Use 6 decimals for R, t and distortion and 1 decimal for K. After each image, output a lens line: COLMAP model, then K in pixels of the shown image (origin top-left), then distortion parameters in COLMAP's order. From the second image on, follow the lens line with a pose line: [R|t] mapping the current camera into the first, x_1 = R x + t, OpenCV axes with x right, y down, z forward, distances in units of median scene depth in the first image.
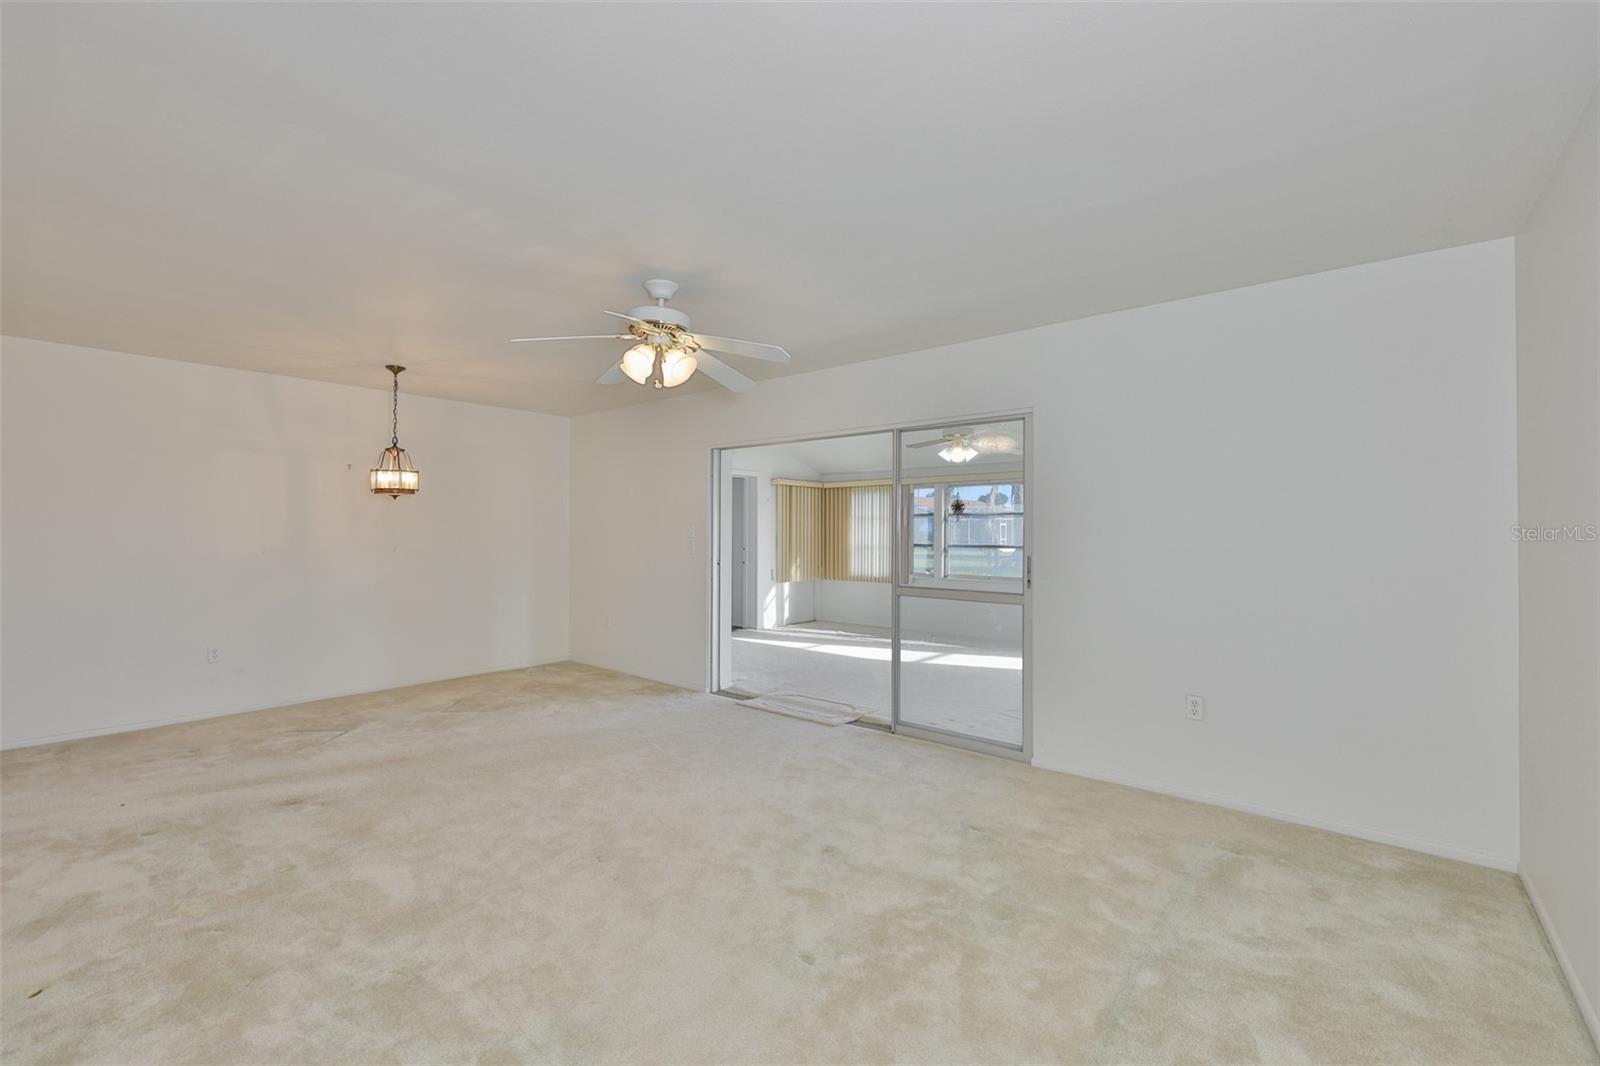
lens RADIAL K [[679.3, 0, 800.0], [0, 679.3, 533.0], [0, 0, 1]] dist [0.000786, 0.000235]
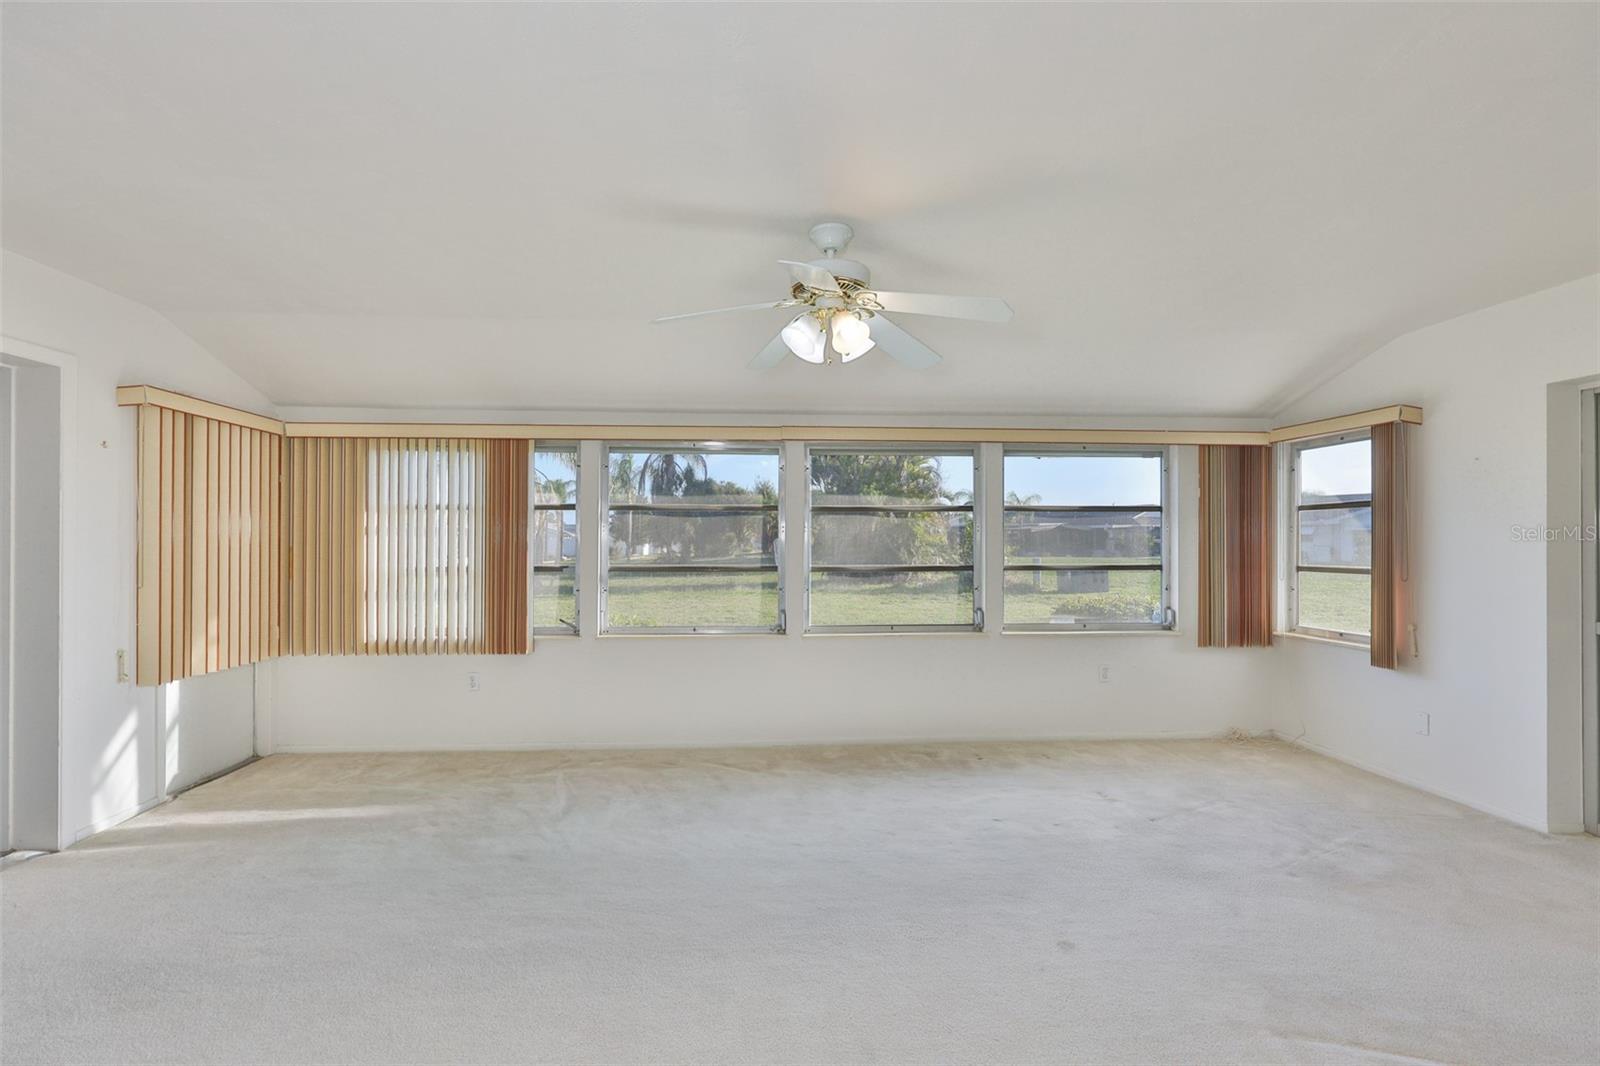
lens RADIAL K [[686.2, 0, 774.7], [0, 686.2, 536.4], [0, 0, 1]] dist [-0.002979, -0.000091]
pose [[0.727009, 0.004246, 0.686614, -0.037745], [0.003304, 0.999948, -0.009682, 0.000655], [-0.686620, 0.009307, 0.726957, 0.523880]]
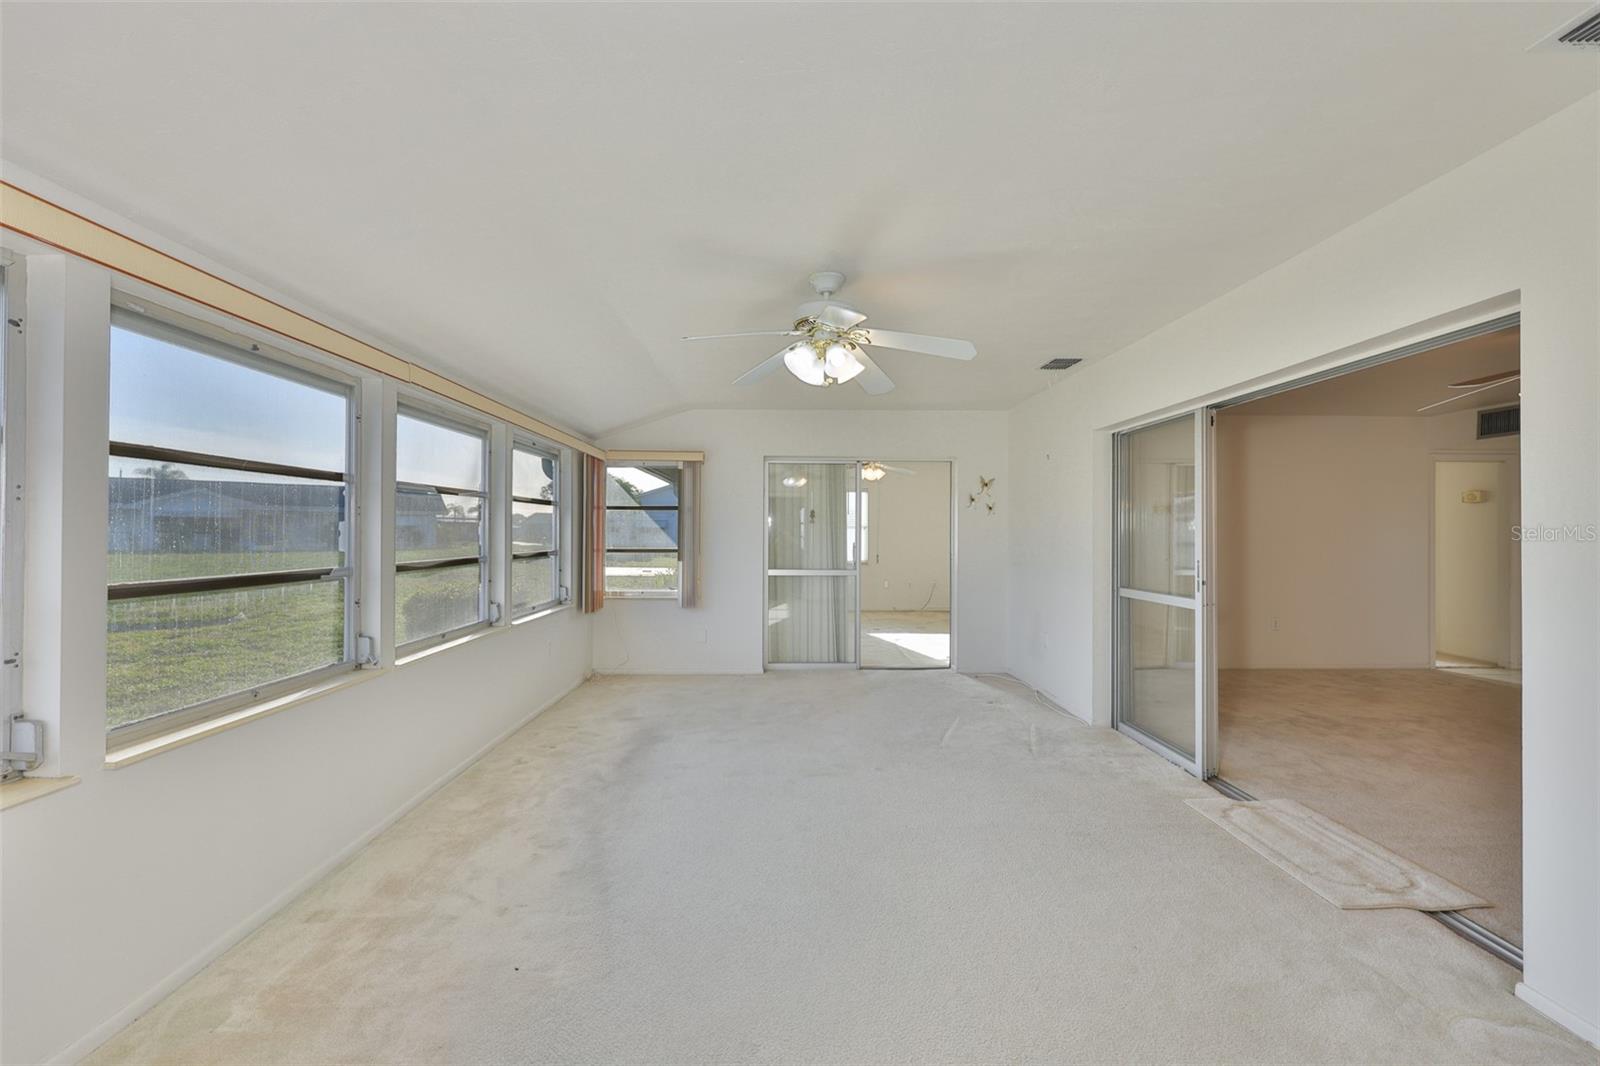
lens RADIAL K [[679.3, 0, 800.0], [0, 679.3, 533.0], [0, 0, 1]] dist [0.000786, 0.000235]
pose [[-0.655588, -0.006138, 0.755094, -0.075587], [-0.004067, 0.999981, 0.004597, -0.001712], [-0.755108, -0.000057, -0.655600, 0.947510]]
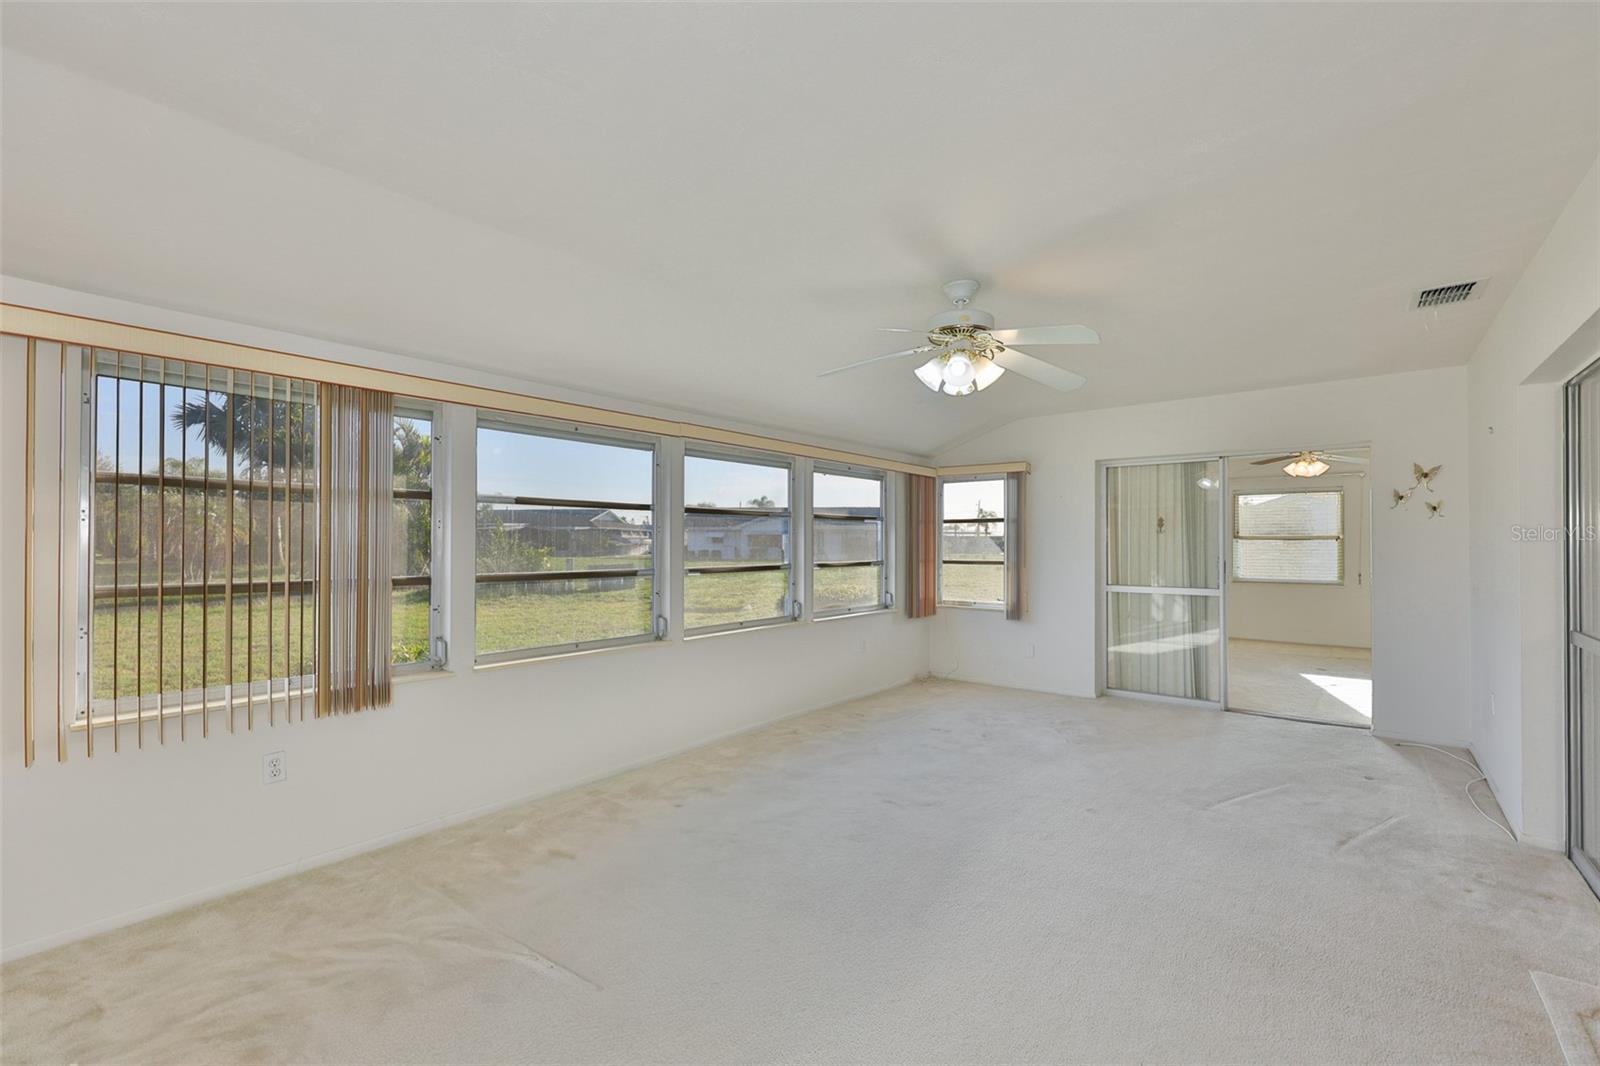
lens RADIAL K [[679.8, 0, 802.6], [0, 679.8, 545.3], [0, 0, 1]] dist [-0.000296, -0.000085]
pose [[-0.009176, -0.005741, 0.999941, -0.162613], [0.001720, 0.999982, 0.005757, -0.001869], [-0.999956, 0.001773, -0.009166, 0.795452]]
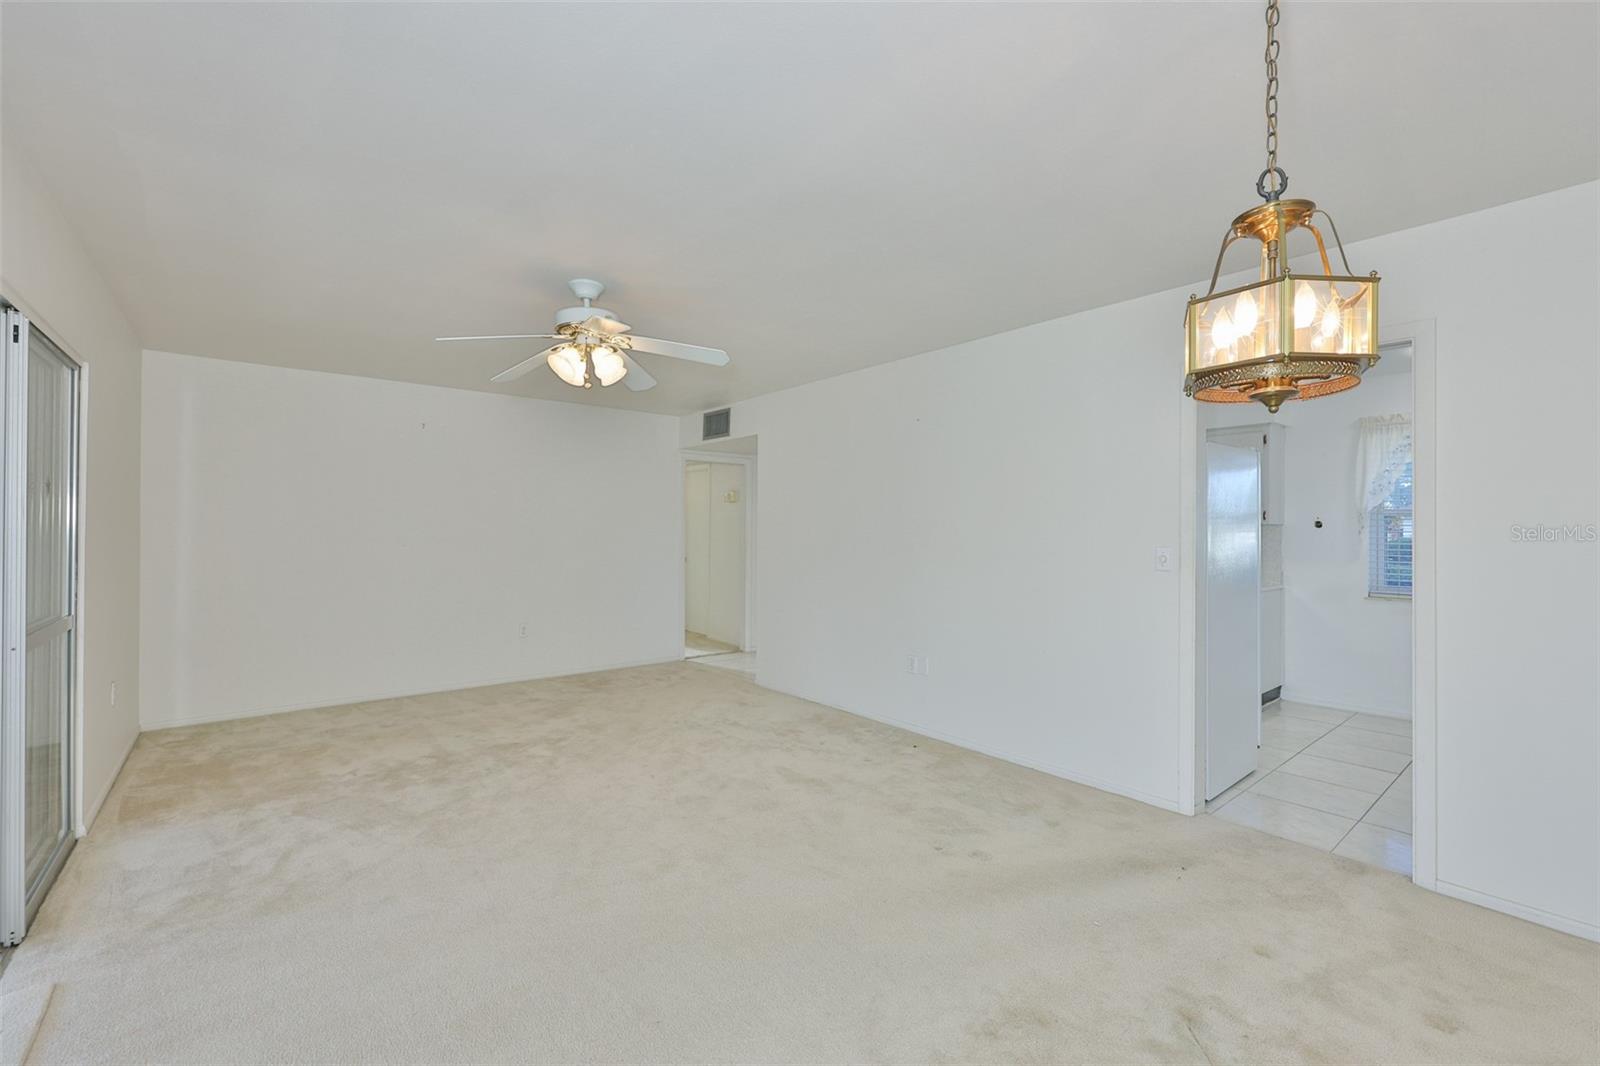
lens RADIAL K [[681.4, 0, 796.2], [0, 681.4, 530.1], [0, 0, 1]] dist [0.001675, 0.000526]
pose [[-0.980814, -0.007294, 0.194809, -0.247221], [-0.007482, 0.999972, -0.000229, -0.001095], [-0.194802, -0.001682, -0.980841, 0.667596]]
